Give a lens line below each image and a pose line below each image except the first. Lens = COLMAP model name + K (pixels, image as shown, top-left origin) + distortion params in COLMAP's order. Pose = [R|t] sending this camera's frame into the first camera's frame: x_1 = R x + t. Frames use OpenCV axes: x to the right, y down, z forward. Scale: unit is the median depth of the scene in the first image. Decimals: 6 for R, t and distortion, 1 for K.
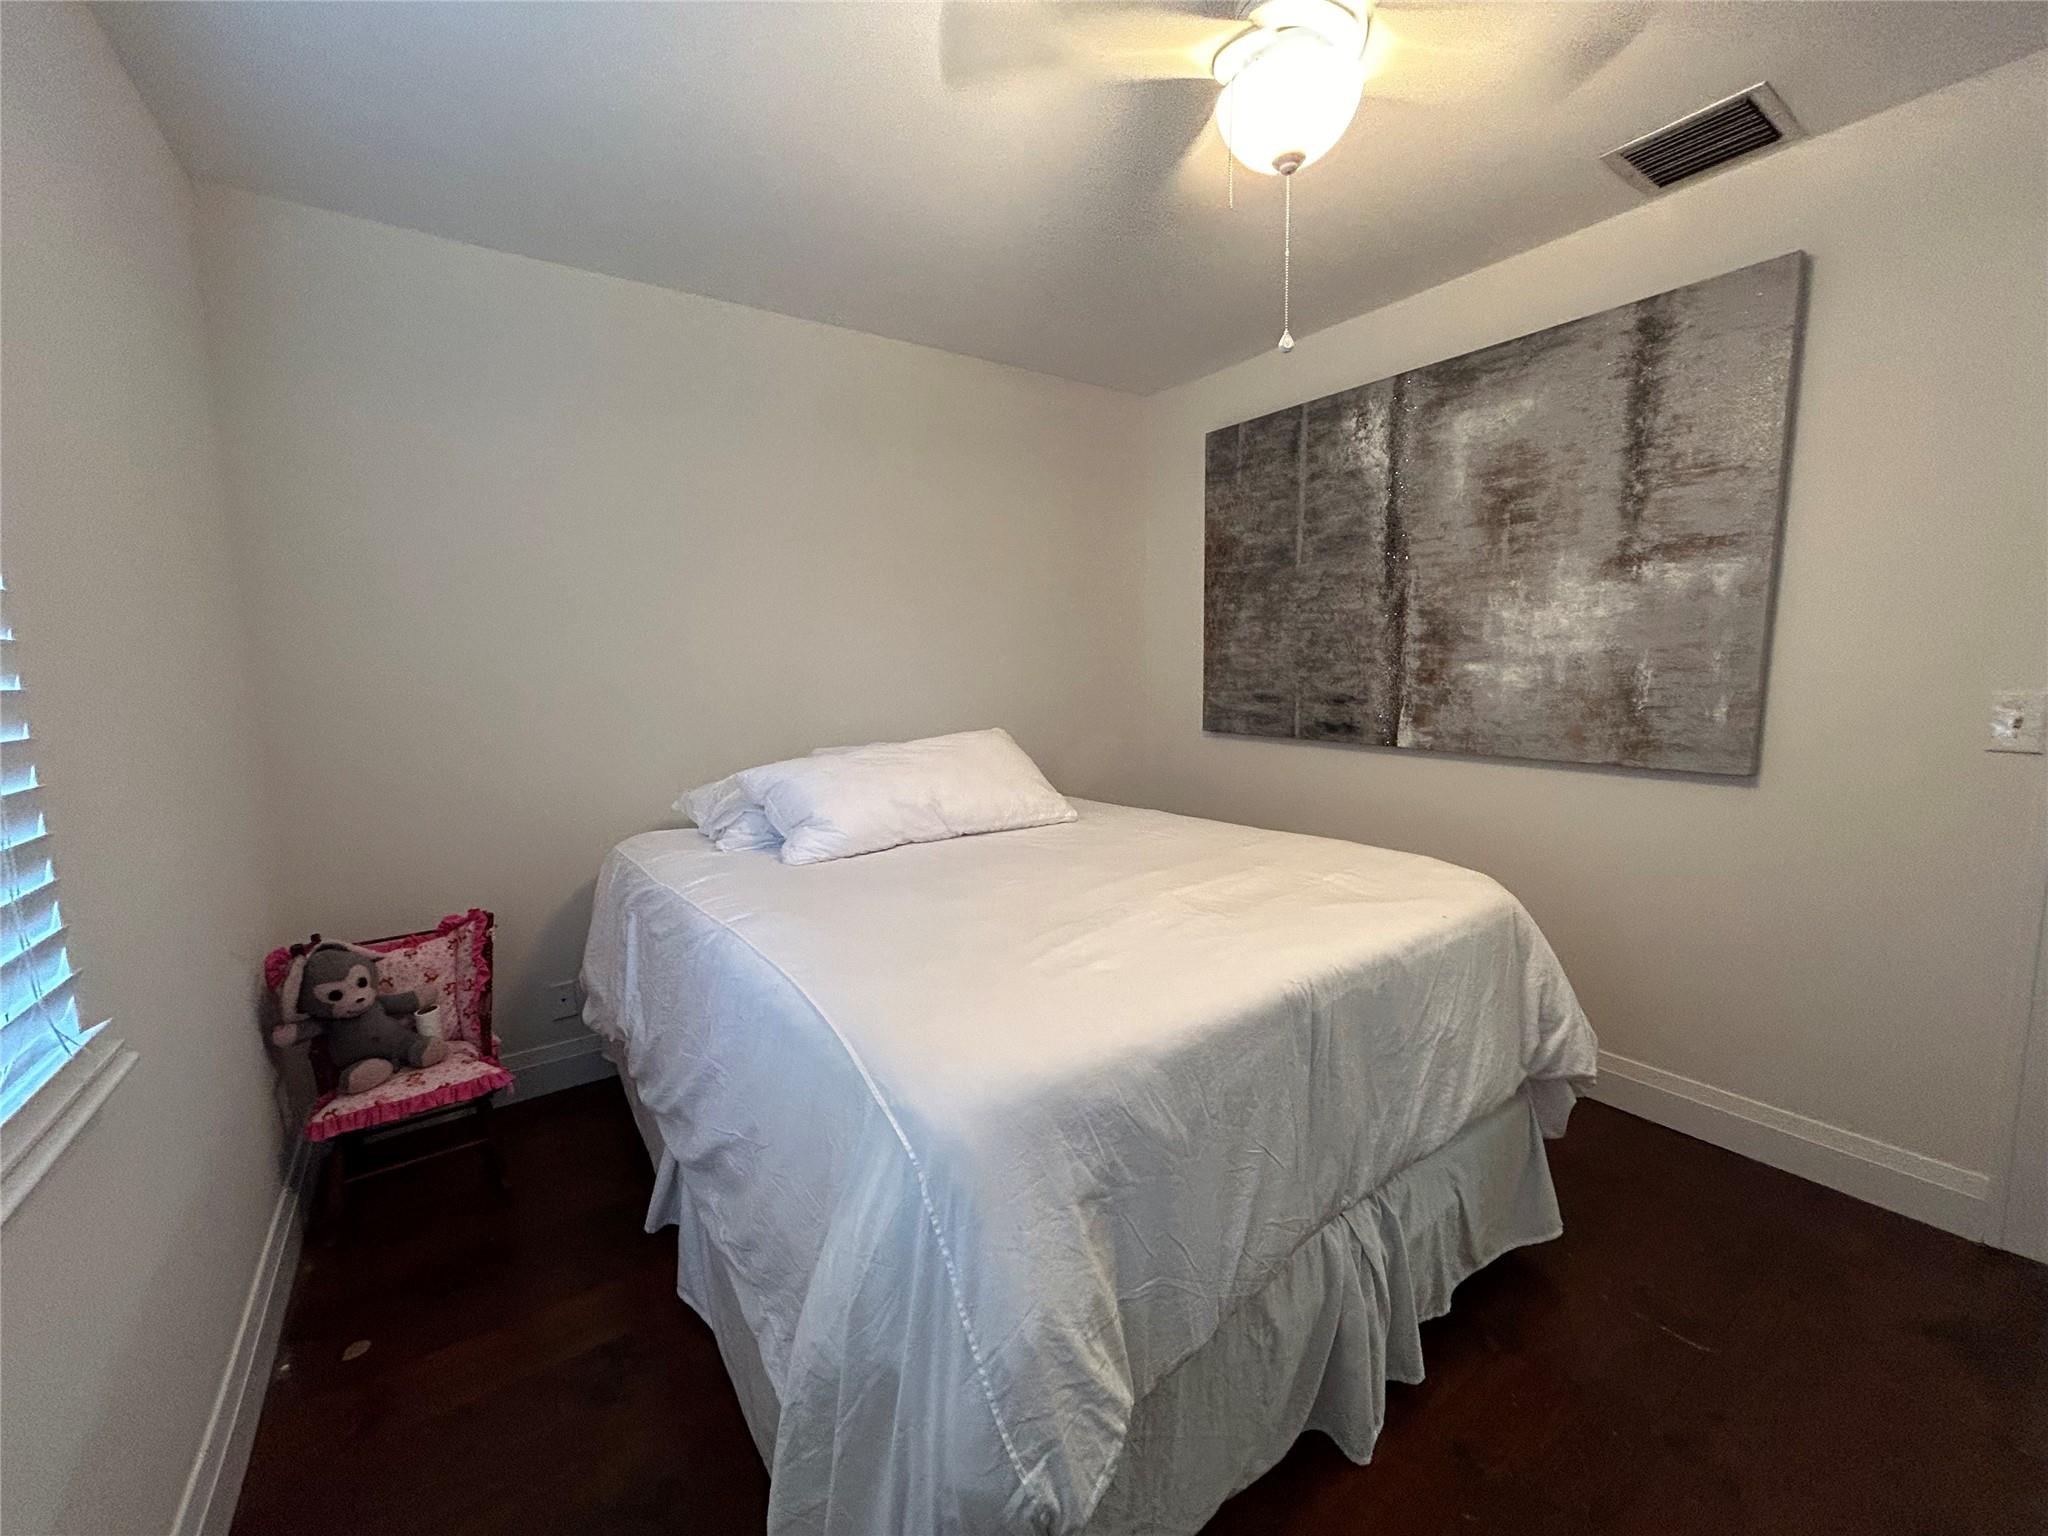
lens RADIAL K [[830.0, 0, 1022.2], [0, 830.0, 769.4], [0, 0, 1]] dist [-0.002388, 0.000323]
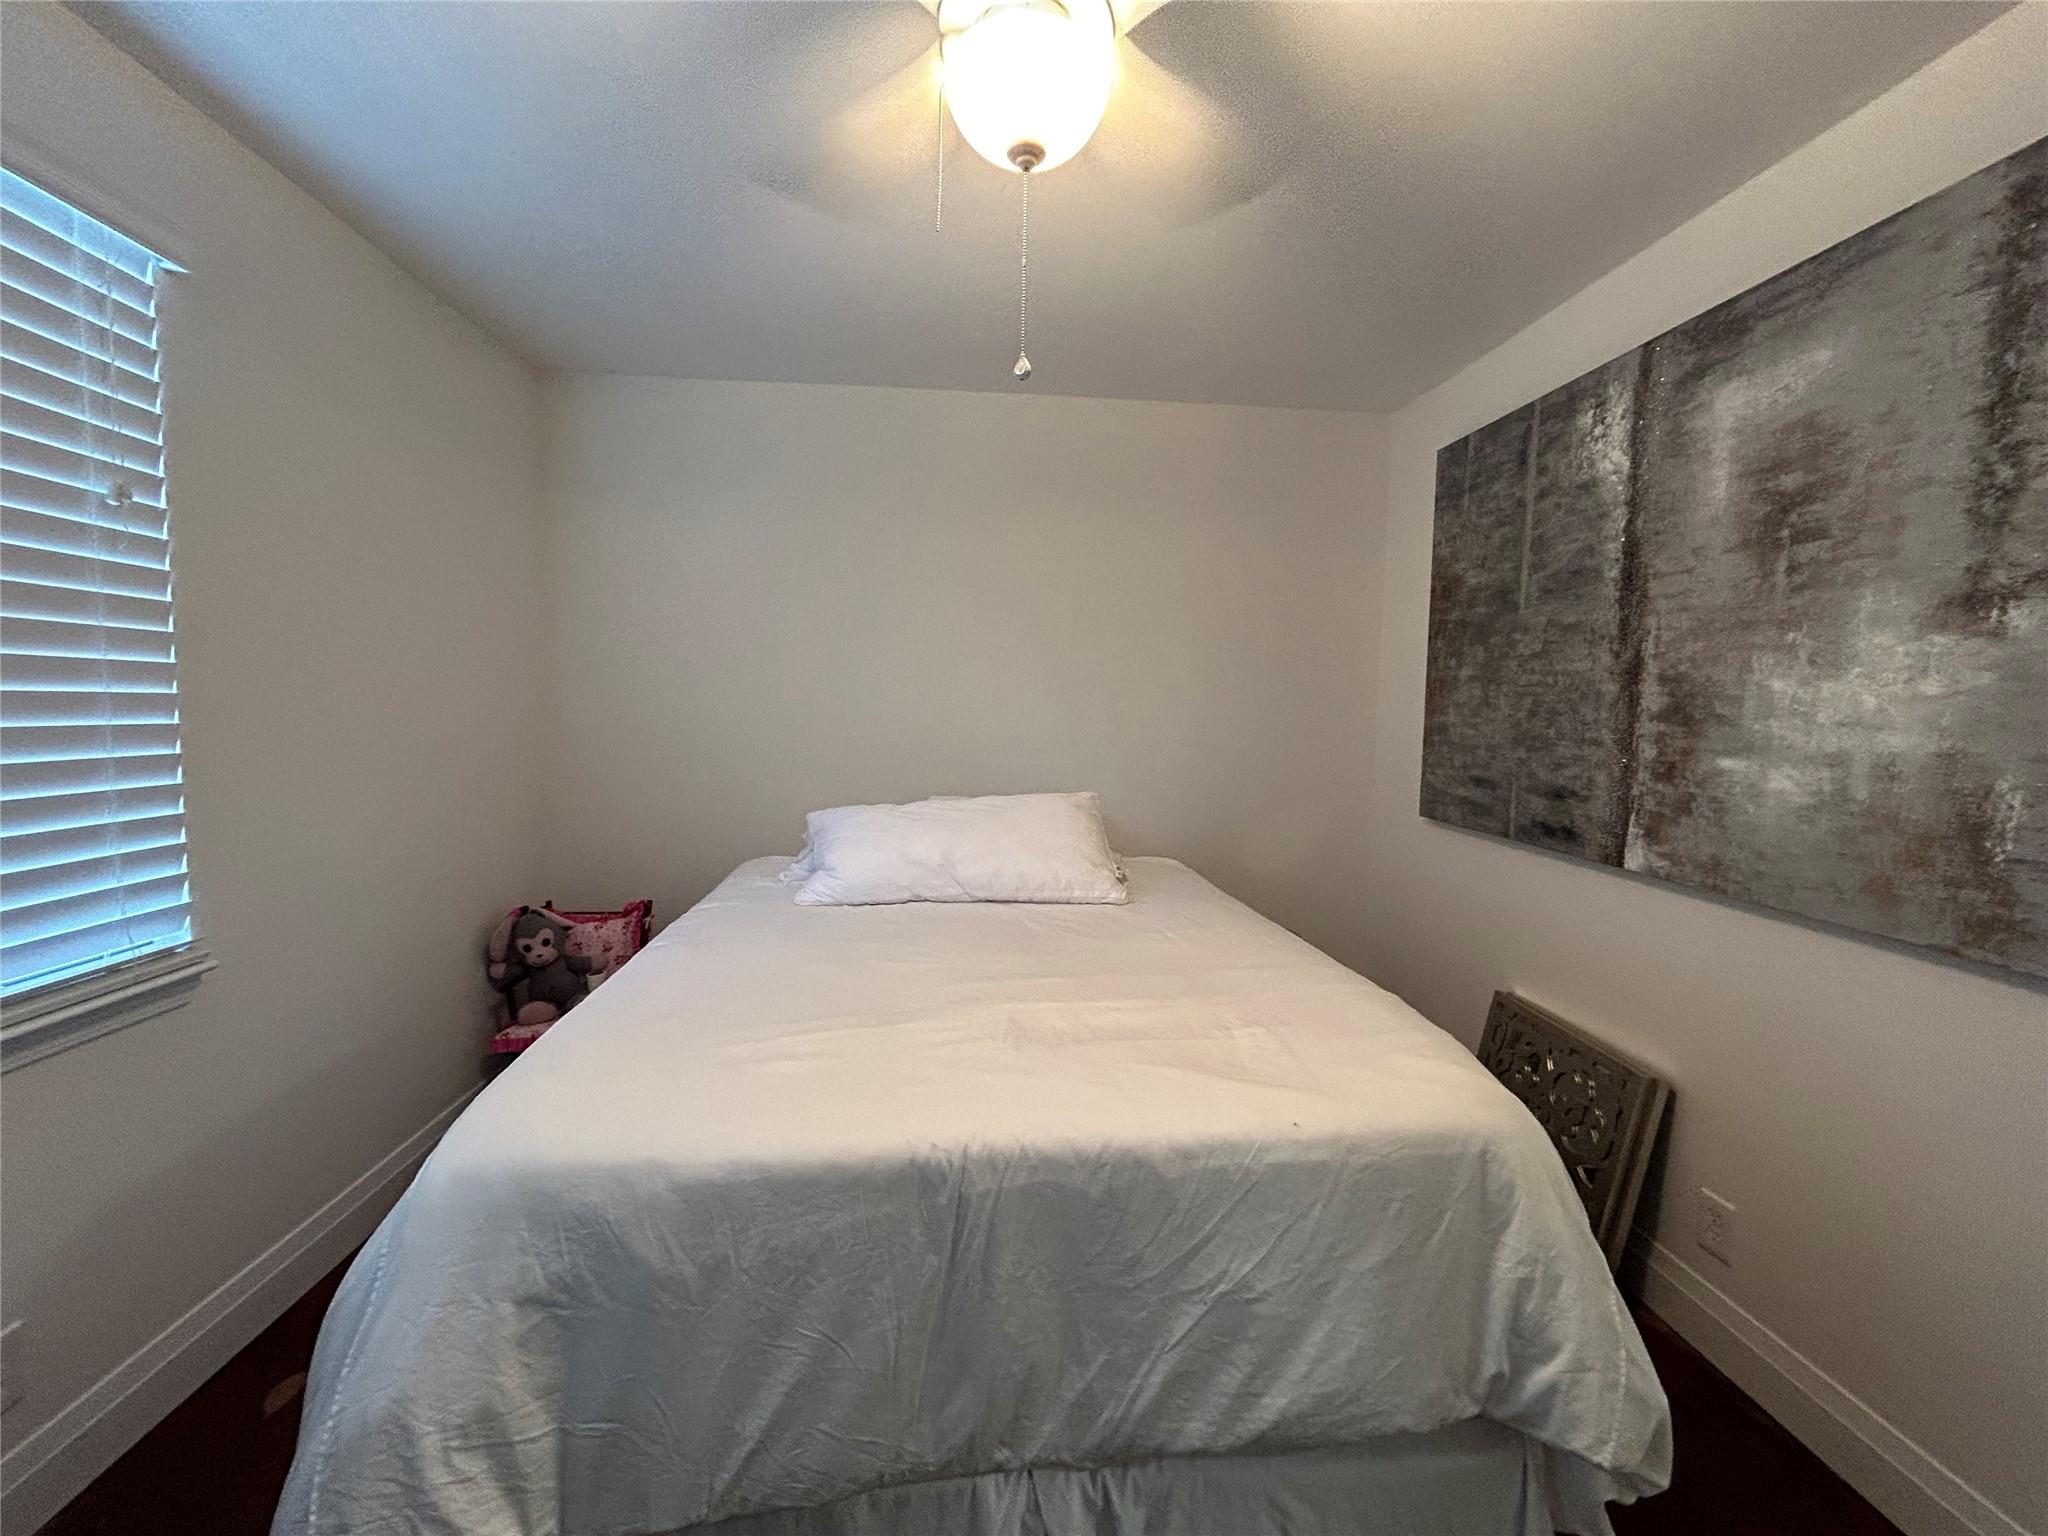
lens RADIAL K [[828.0, 0, 1026.9], [0, 828.0, 766.4], [0, 0, 1]] dist [0.000998, -0.000045]
pose [[0.863585, 0.072309, -0.498990, 0.410662], [-0.097675, 0.994908, -0.024869, -0.053010], [0.494651, 0.070215, 0.866251, 0.167368]]
